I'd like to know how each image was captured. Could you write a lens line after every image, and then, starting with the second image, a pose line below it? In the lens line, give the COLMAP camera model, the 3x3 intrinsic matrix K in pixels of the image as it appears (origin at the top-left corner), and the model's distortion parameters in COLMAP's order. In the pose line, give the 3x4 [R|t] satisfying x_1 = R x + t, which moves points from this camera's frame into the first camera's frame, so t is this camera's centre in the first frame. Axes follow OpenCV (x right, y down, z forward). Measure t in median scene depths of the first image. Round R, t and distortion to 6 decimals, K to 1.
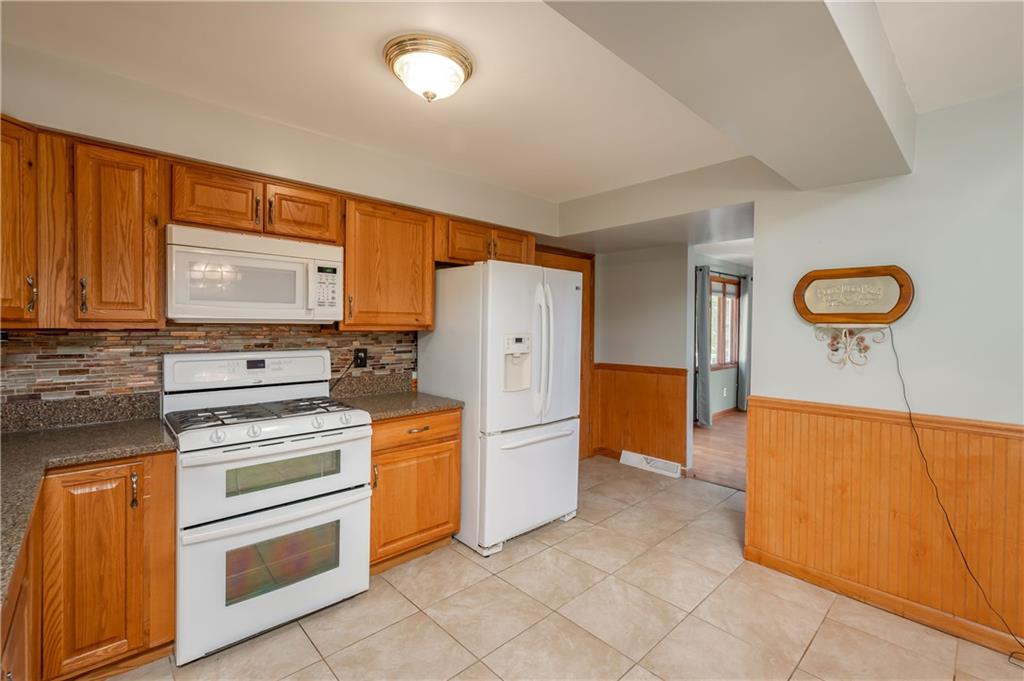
lens RADIAL K [[439.1, 0, 523.9], [0, 439.1, 335.4], [0, 0, 1]] dist [-0.010248, 0.000815]
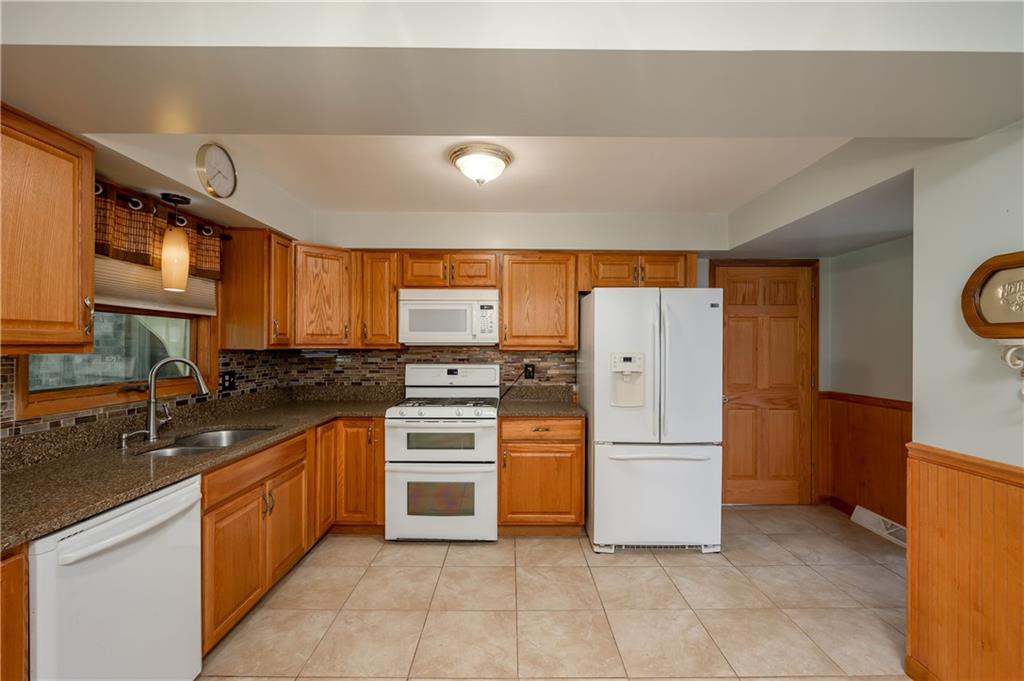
lens RADIAL K [[439.1, 0, 509.0], [0, 439.1, 342.4], [0, 0, 1]] dist [-0.010248, 0.000815]
pose [[0.720826, -0.011155, -0.693027, 0.583637], [-0.009766, 0.999608, -0.026248, 0.001021], [0.693048, 0.025689, 0.720434, 0.033591]]
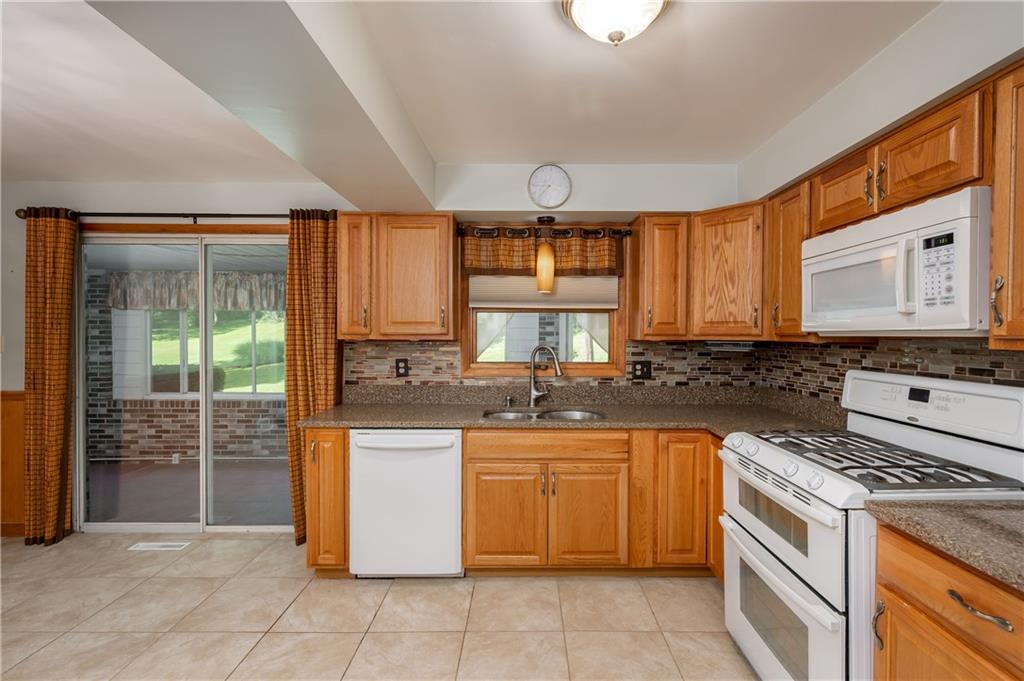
lens RADIAL K [[439.1, 0, 530.6], [0, 439.1, 346.3], [0, 0, 1]] dist [-0.010248, 0.000815]
pose [[-0.677215, 0.008650, -0.735734, 0.318723], [-0.024344, 0.999120, 0.034153, -0.020373], [0.735383, 0.041040, -0.676408, 1.000829]]
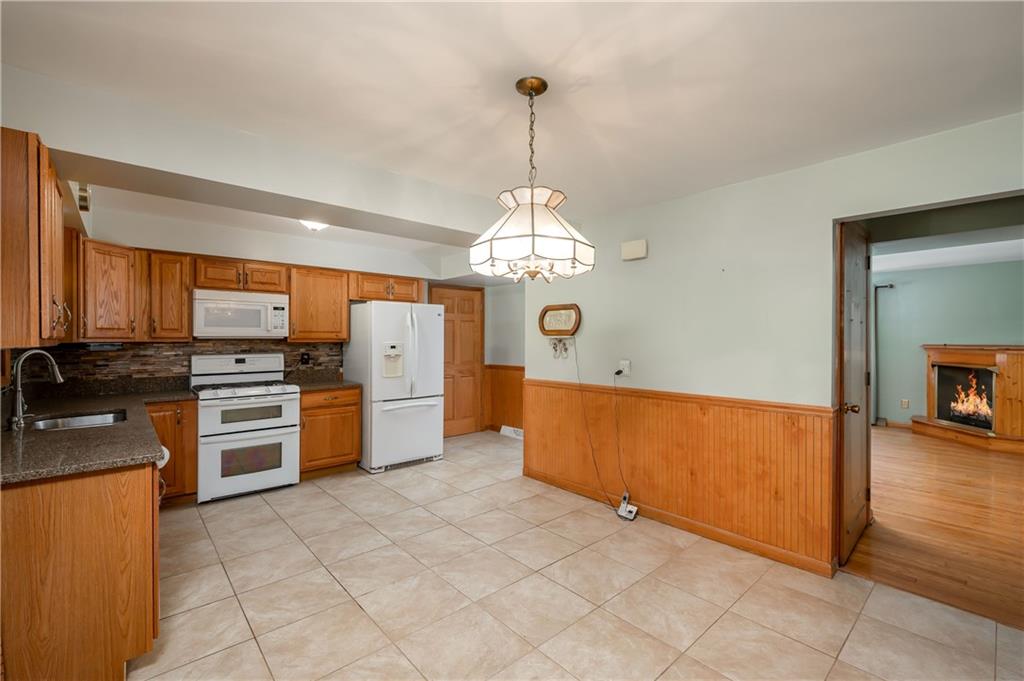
lens RADIAL K [[439.1, 0, 515.9], [0, 439.1, 341.1], [0, 0, 1]] dist [-0.010248, 0.000815]
pose [[0.999303, -0.009587, -0.036069, 0.588963], [0.009053, 0.999847, -0.014942, 0.020309], [0.036206, 0.014605, 0.999238, -0.762529]]
